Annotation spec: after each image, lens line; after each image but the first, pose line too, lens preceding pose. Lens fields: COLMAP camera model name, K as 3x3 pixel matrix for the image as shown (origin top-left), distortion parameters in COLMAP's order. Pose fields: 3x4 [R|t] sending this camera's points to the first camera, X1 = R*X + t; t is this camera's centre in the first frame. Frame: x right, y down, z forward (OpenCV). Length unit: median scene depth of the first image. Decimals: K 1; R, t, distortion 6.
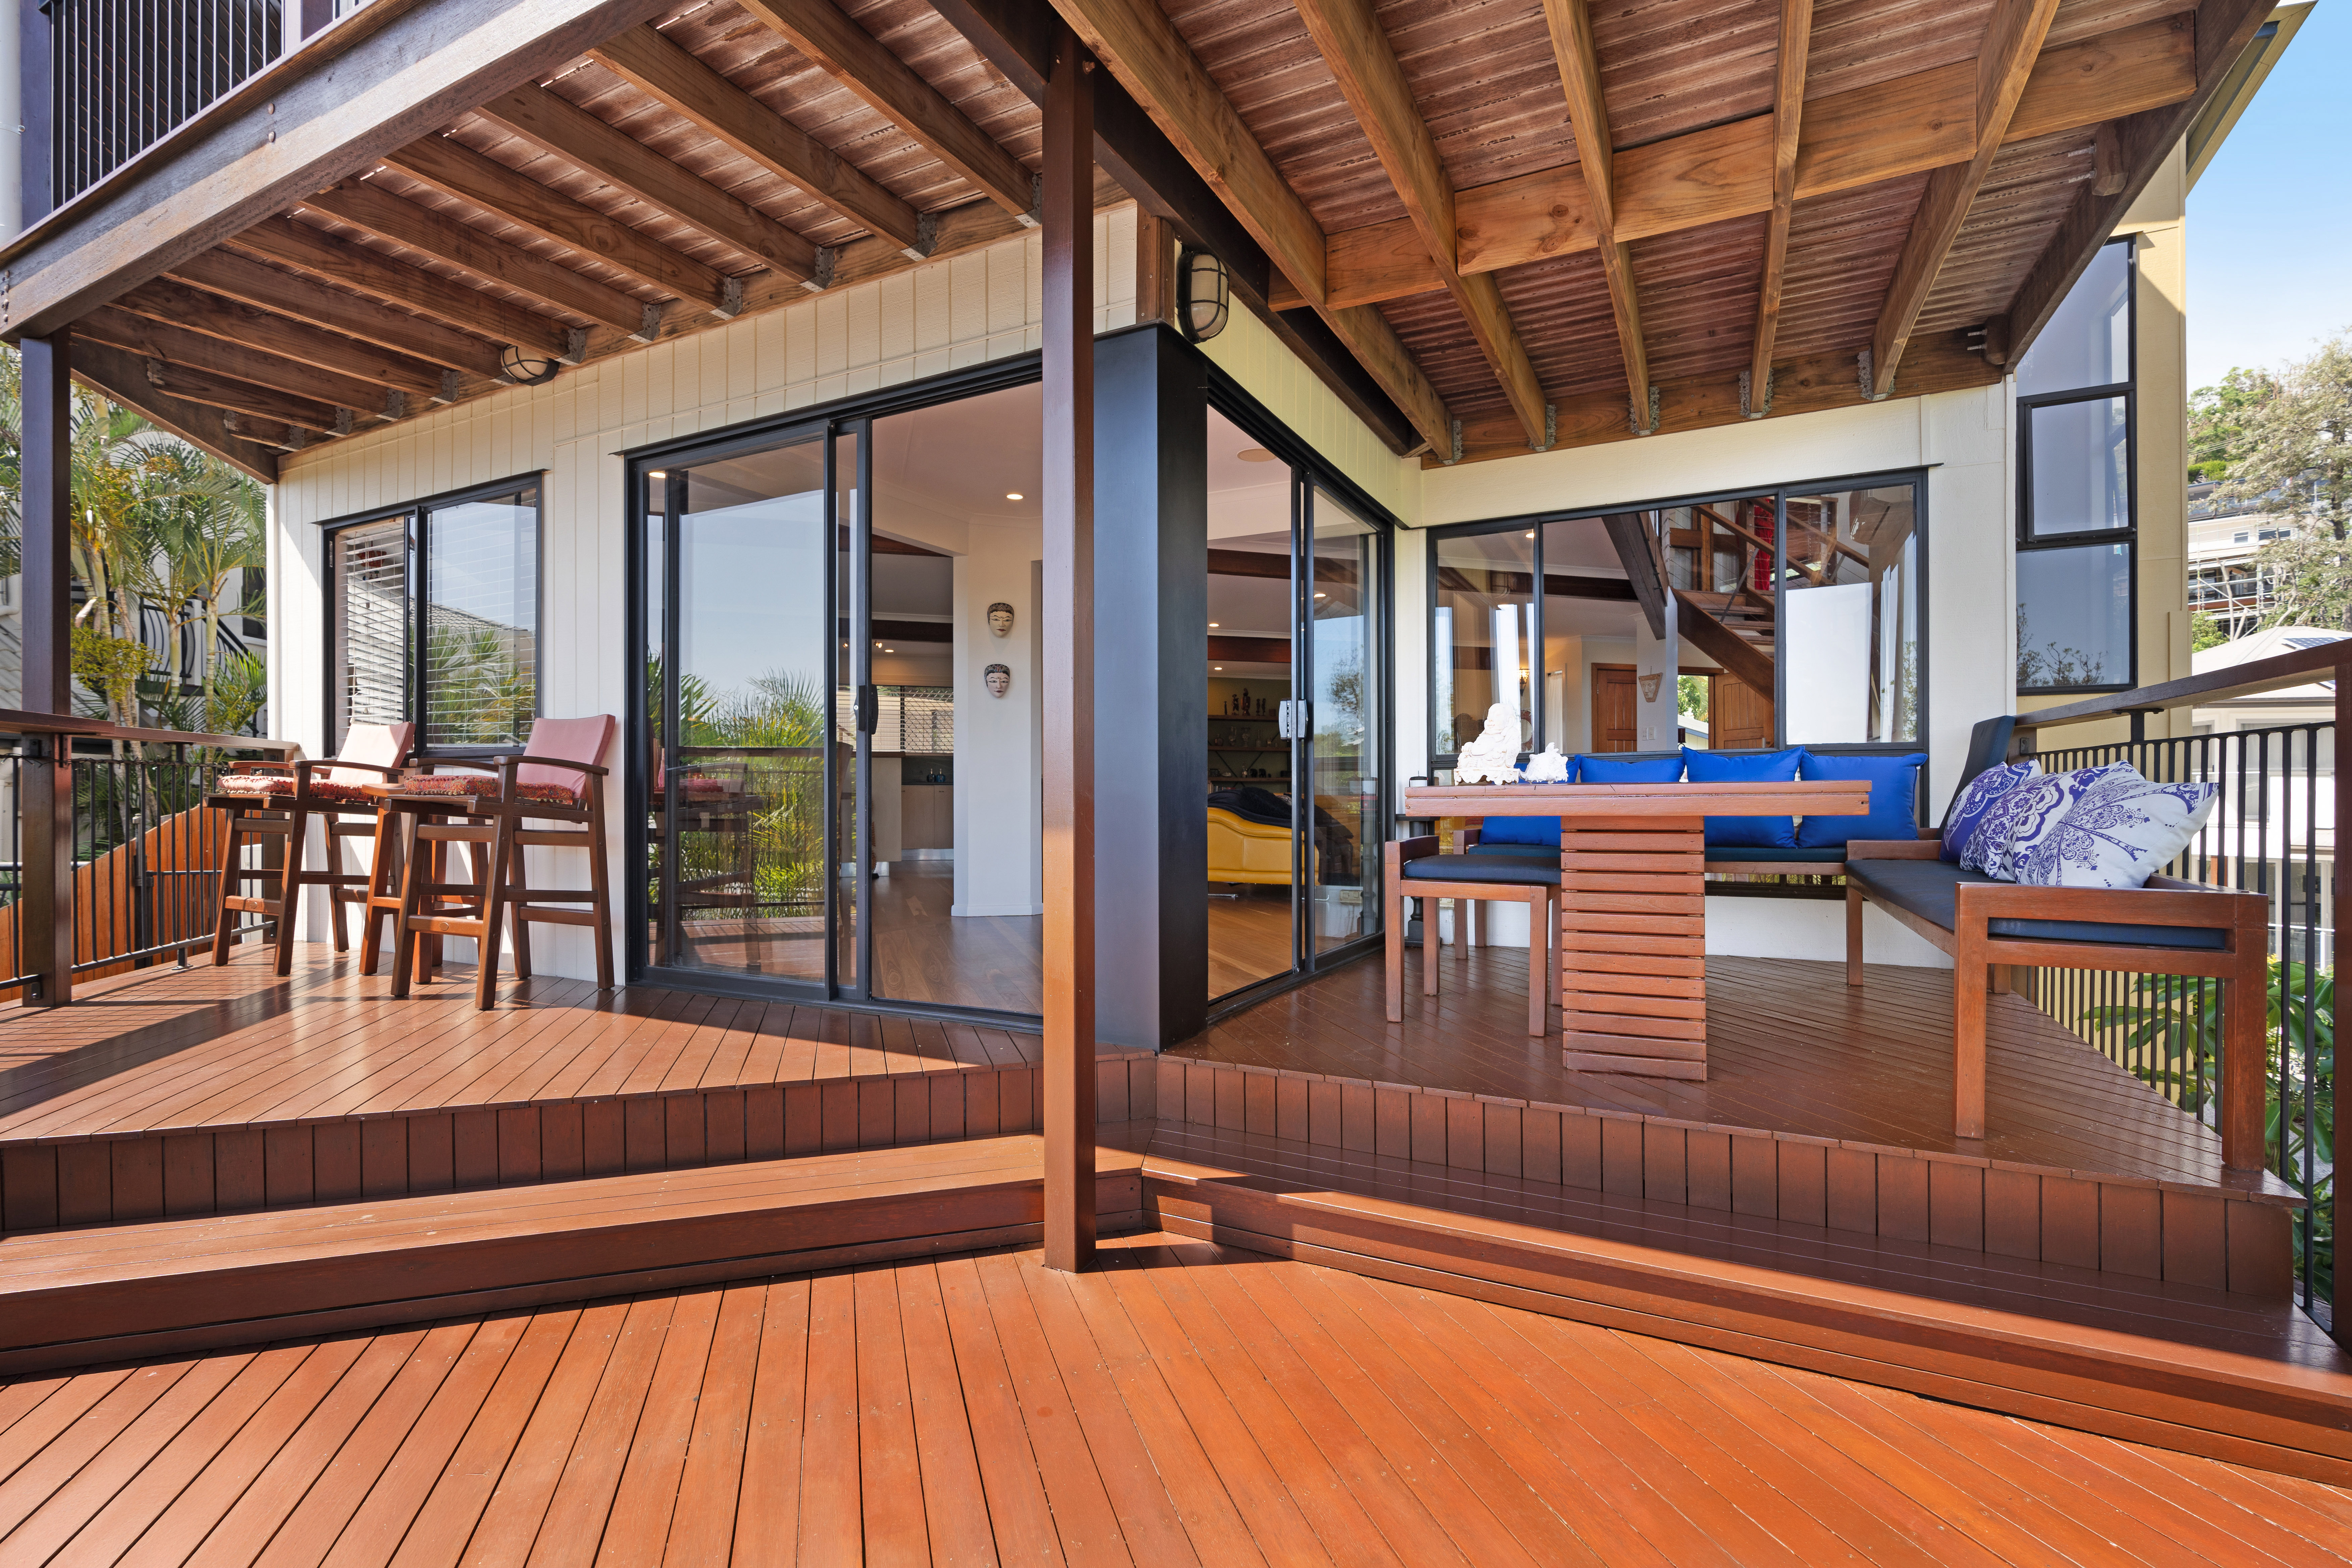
lens RADIAL K [[1076.0, 0, 1179.3], [0, 1076.0, 785.4], [0, 0, 1]] dist [-0.000122, 0.000815]
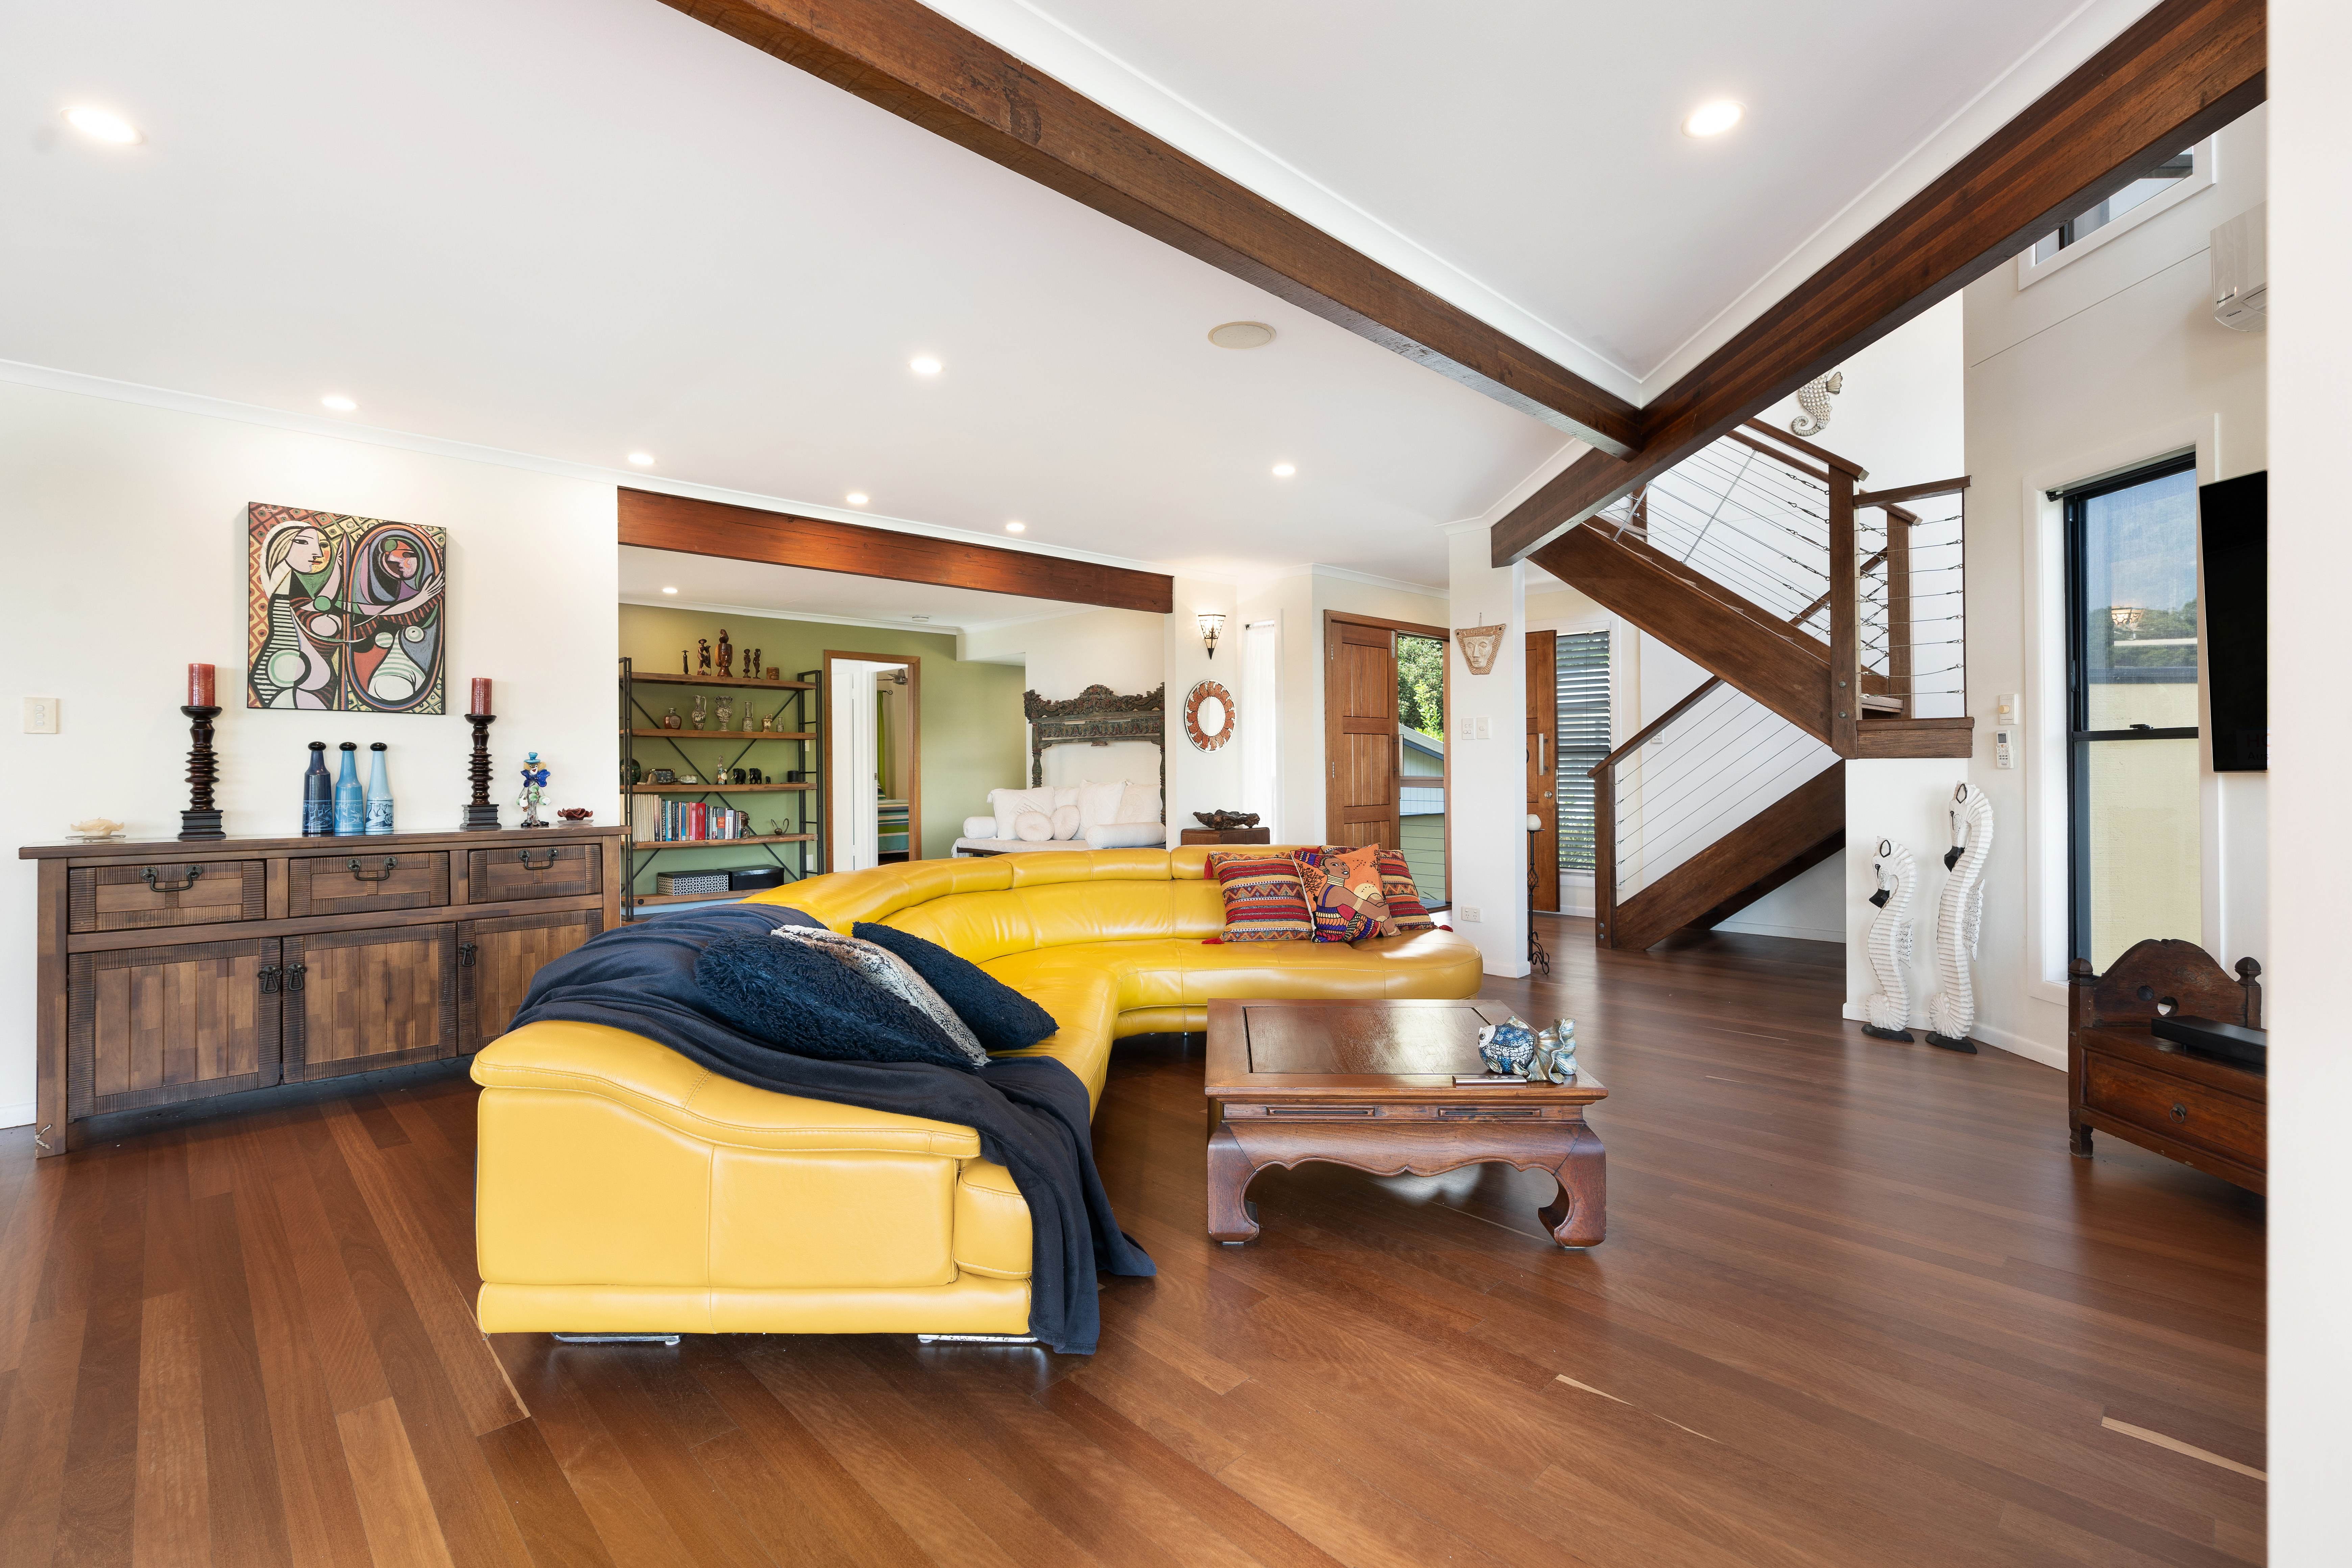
lens RADIAL K [[1075.9, 0, 1179.3], [0, 1075.9, 785.4], [0, 0, 1]] dist [-0.000122, 0.000815]
pose [[0.898694, -0.008017, 0.438503, 0.063413], [-0.002971, 0.999699, 0.024366, -0.049021], [-0.438567, -0.023200, 0.898399, 0.851903]]
